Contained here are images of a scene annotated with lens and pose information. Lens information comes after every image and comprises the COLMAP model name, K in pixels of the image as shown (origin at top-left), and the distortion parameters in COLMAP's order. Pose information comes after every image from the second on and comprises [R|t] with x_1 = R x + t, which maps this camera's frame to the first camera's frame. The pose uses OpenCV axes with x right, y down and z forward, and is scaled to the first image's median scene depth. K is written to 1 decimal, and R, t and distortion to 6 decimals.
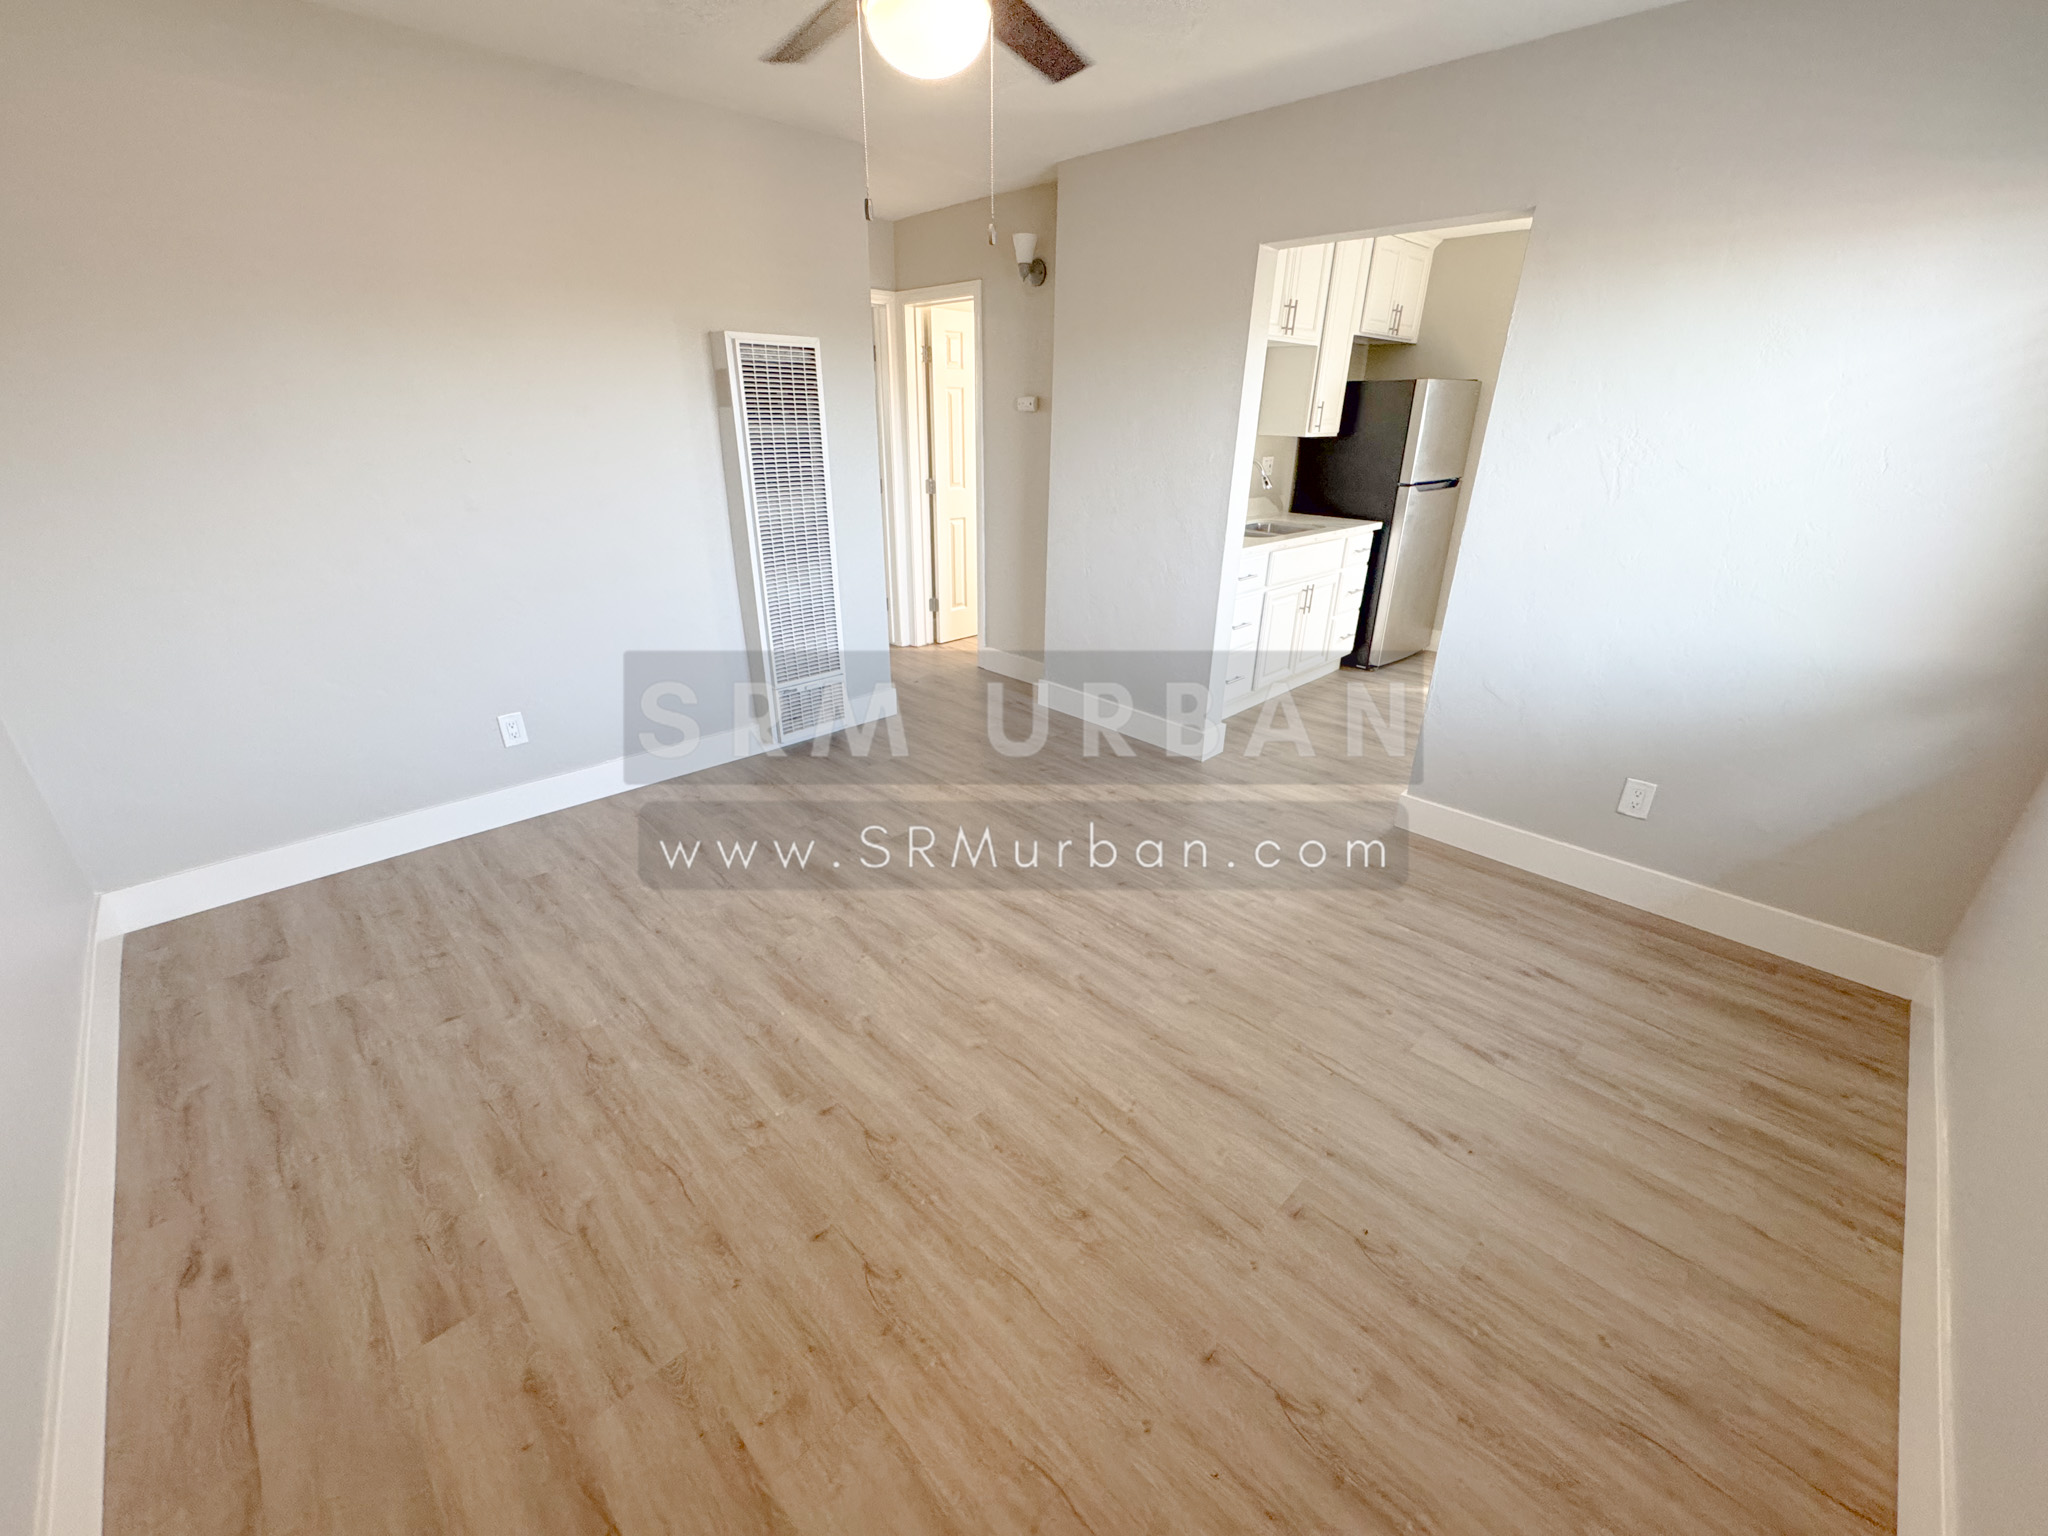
lens RADIAL K [[816.9, 0, 1024.1], [0, 816.9, 768.6], [0, 0, 1]] dist [-0.006231, 0.000695]
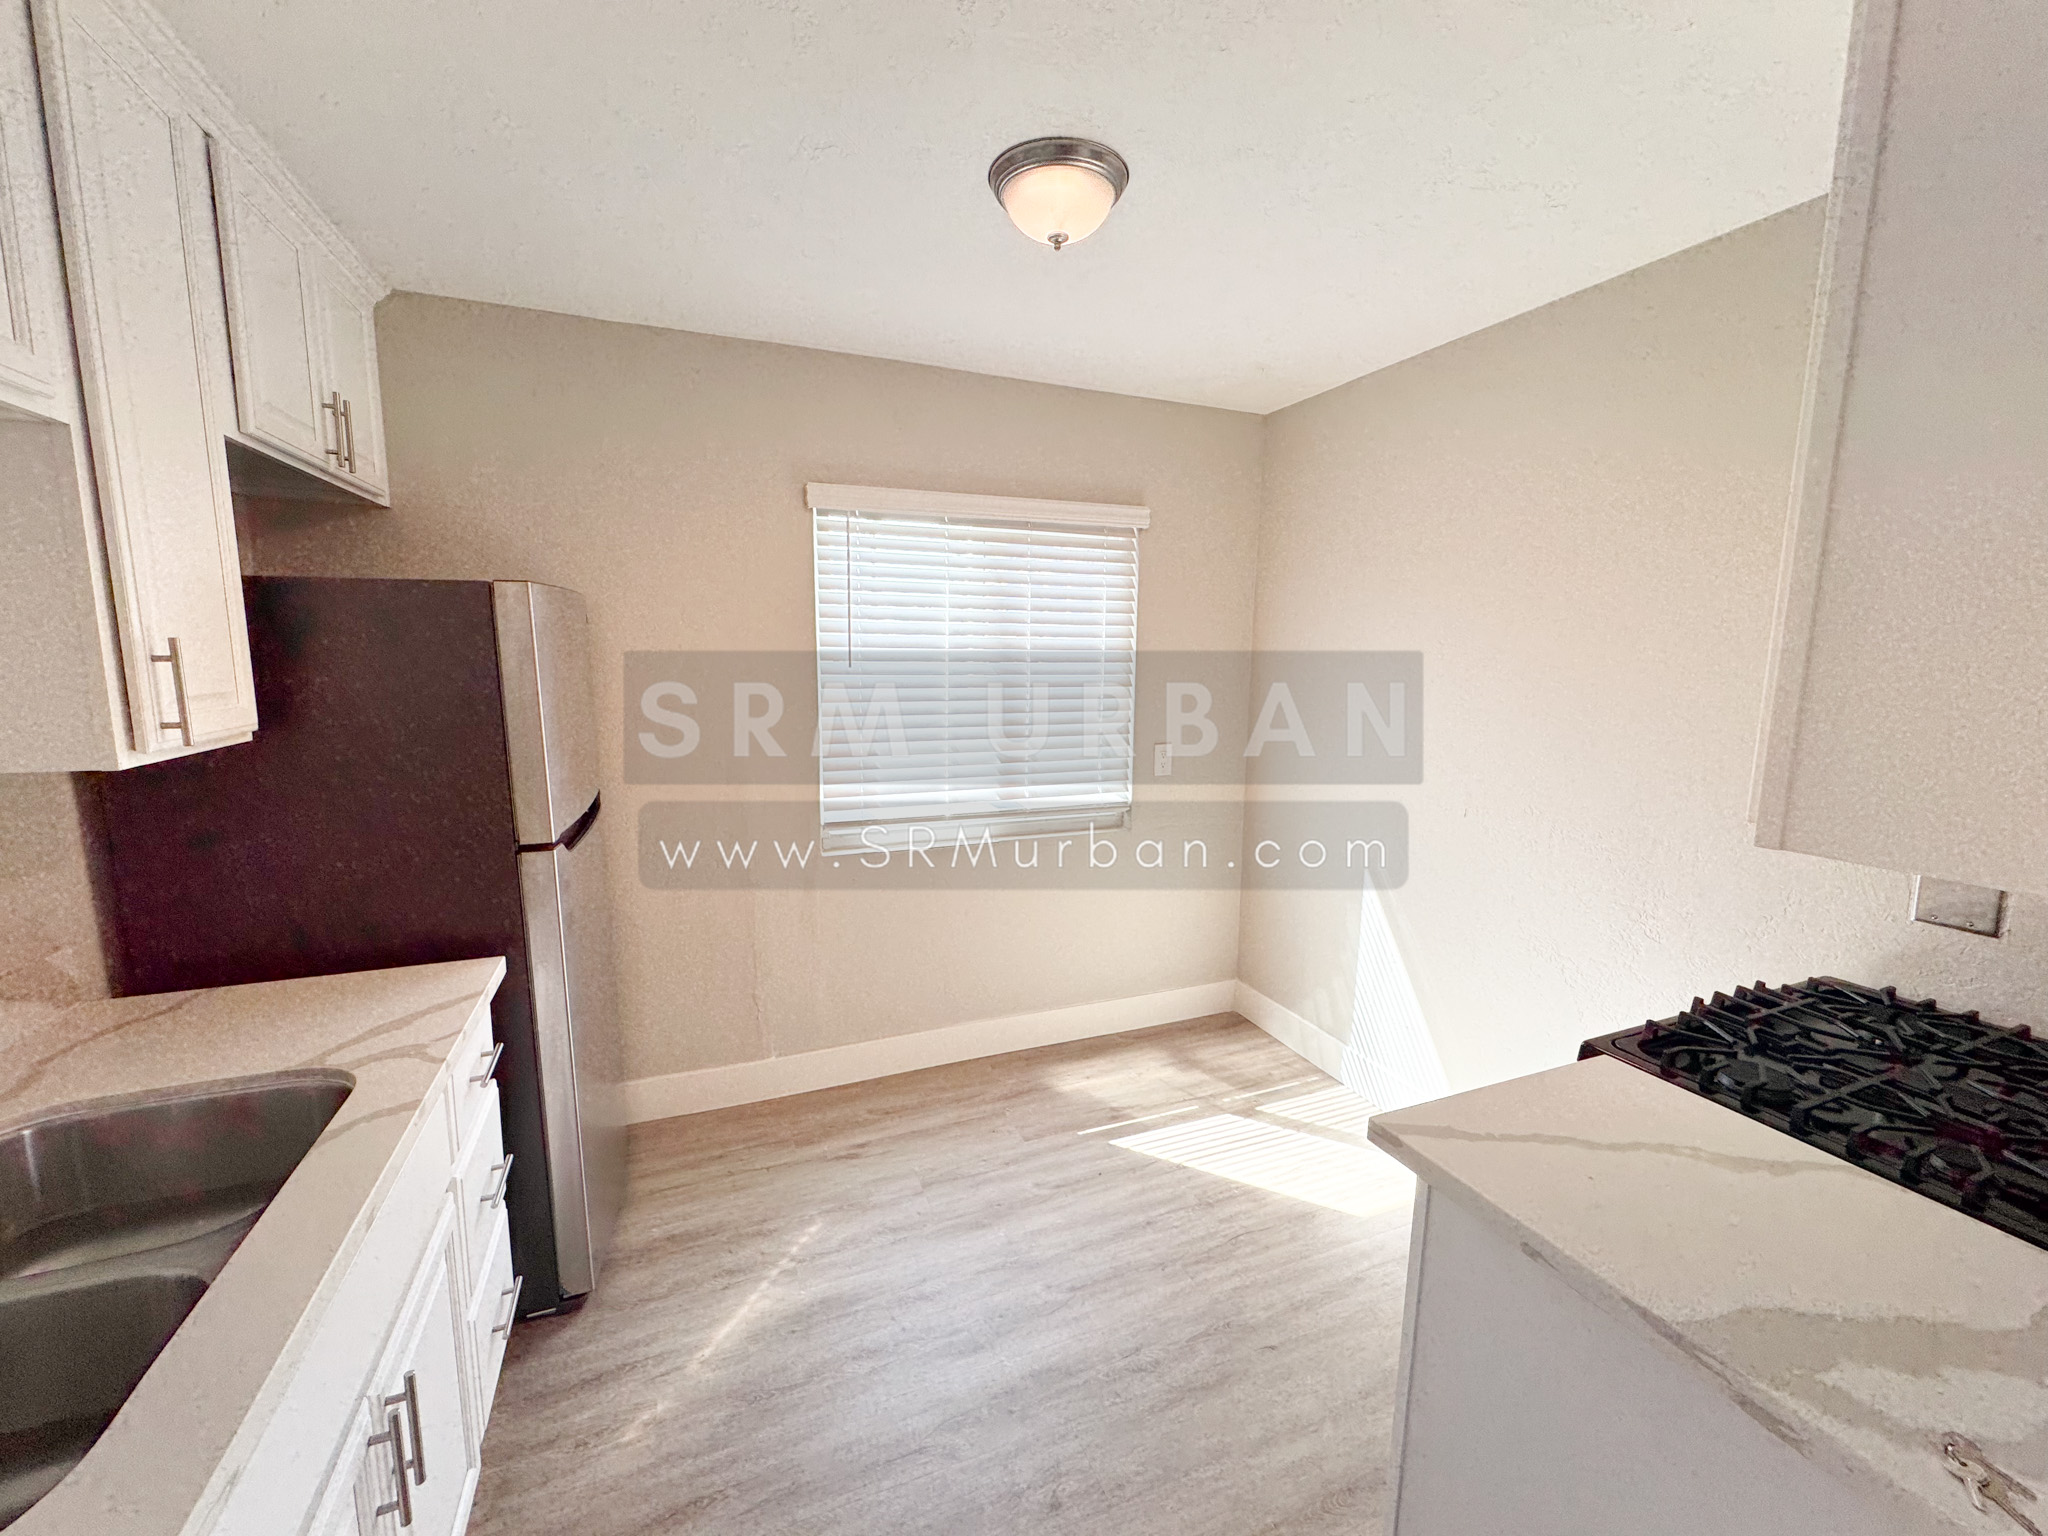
lens RADIAL K [[816.9, 0, 1020.6], [0, 816.9, 768.9], [0, 0, 1]] dist [-0.006231, 0.000695]
pose [[0.380583, -0.142993, 0.913624, 0.507397], [0.366713, 0.930307, -0.007156, -0.691267], [-0.848927, 0.337761, 0.406497, 1.512425]]
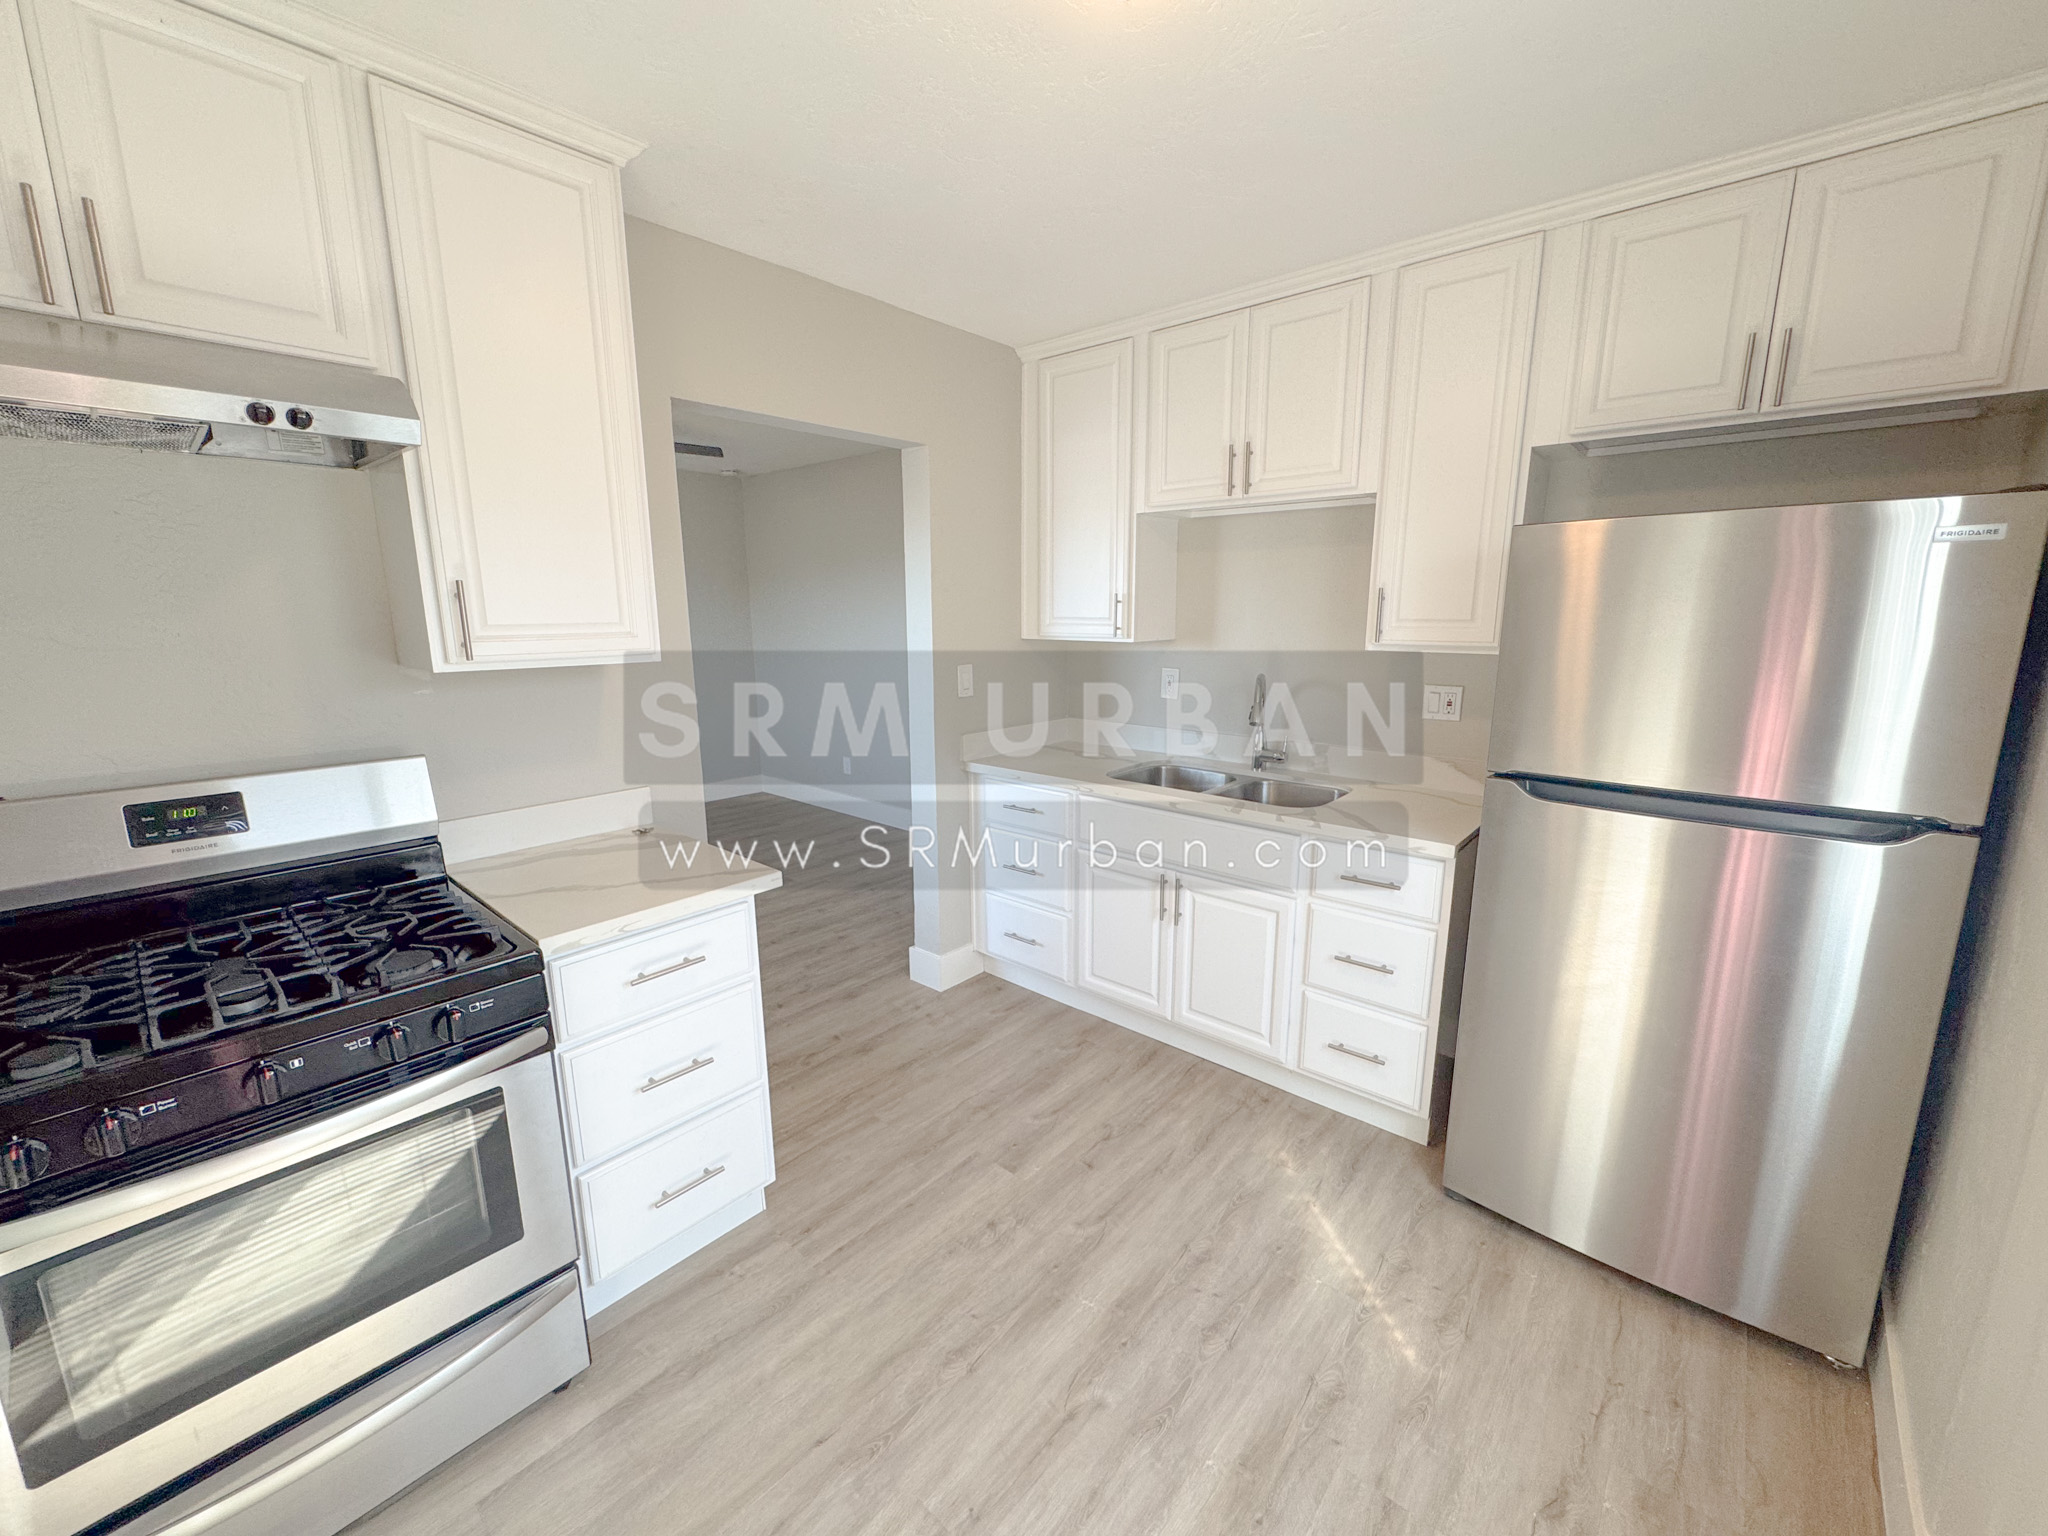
lens RADIAL K [[816.9, 0, 1022.0], [0, 816.9, 768.1], [0, 0, 1]] dist [-0.006231, 0.000695]
pose [[0.067769, 0.182133, -0.980936, 1.969896], [-0.397399, 0.906763, 0.140906, -0.728388], [0.915140, 0.380274, 0.133830, 1.696581]]
